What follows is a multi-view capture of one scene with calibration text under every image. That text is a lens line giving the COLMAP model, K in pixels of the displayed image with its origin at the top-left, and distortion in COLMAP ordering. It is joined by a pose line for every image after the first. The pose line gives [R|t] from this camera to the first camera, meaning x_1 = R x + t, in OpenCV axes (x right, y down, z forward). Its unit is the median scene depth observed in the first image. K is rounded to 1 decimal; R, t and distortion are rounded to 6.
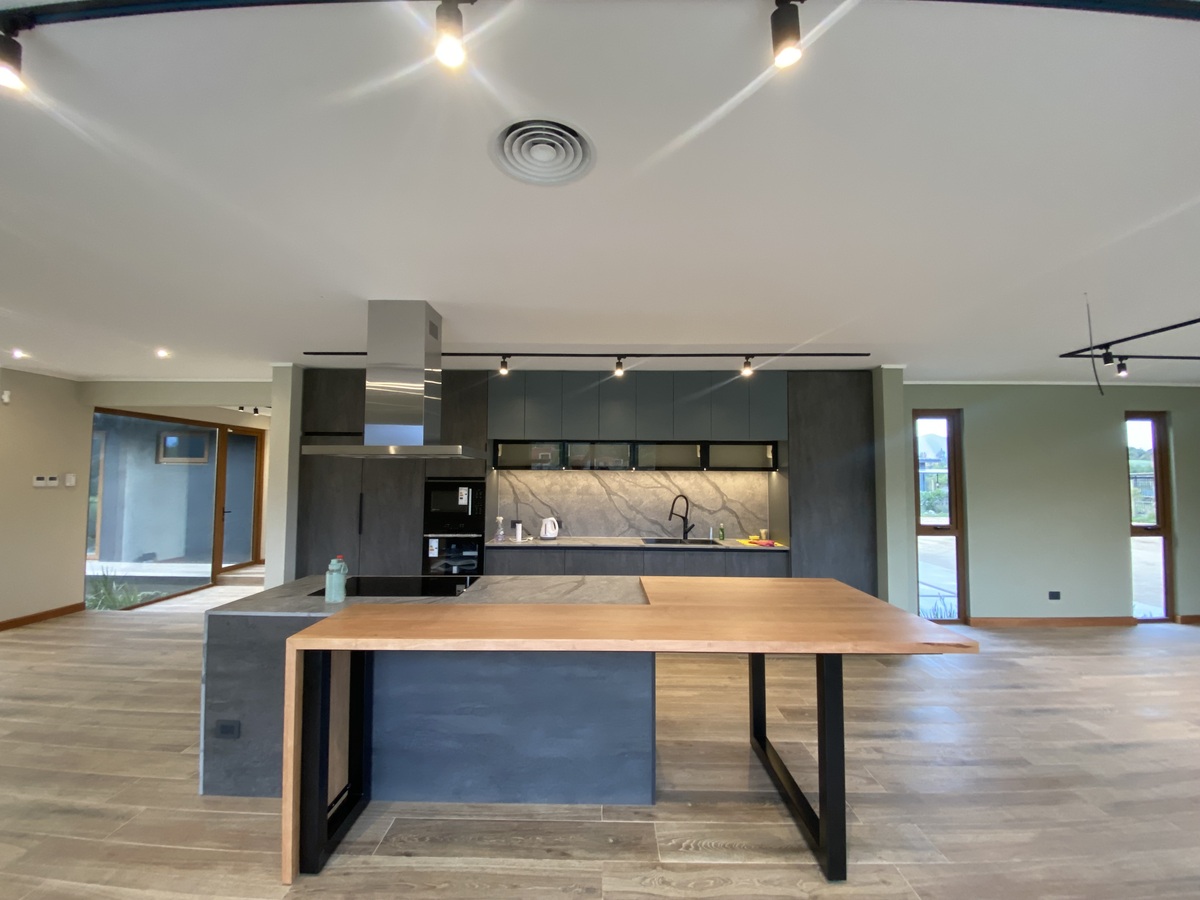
lens RADIAL K [[509.5, 0, 595.3], [0, 509.5, 446.2], [0, 0, 1]] dist [0.016868, -0.000525]
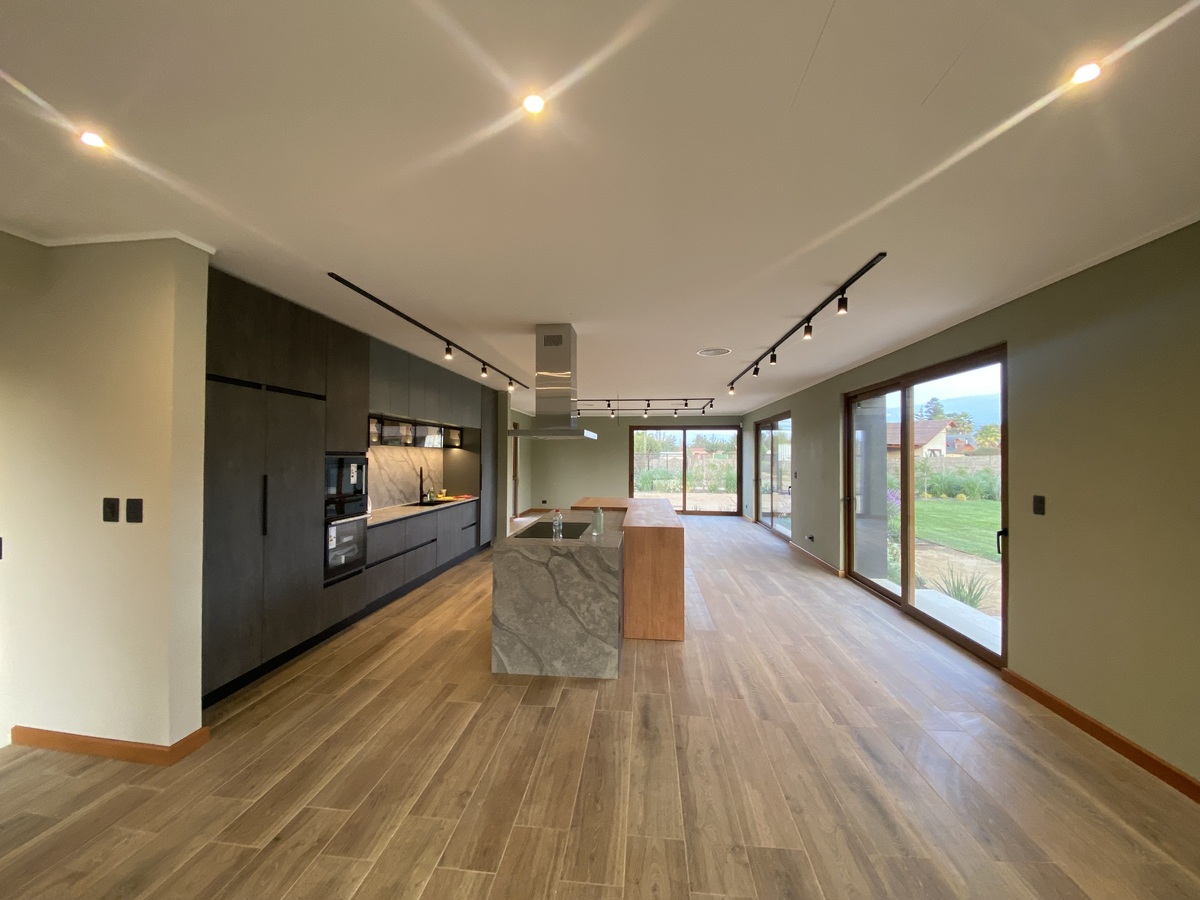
lens RADIAL K [[479.7, 0, 597.0], [0, 479.7, 451.2], [0, 0, 1]] dist [-0.001459, -0.000131]
pose [[0.072043, 0.002939, 0.997397, -1.059063], [-0.049414, 0.998778, 0.000626, 0.037566], [-0.996177, -0.049330, 0.072100, 0.523708]]
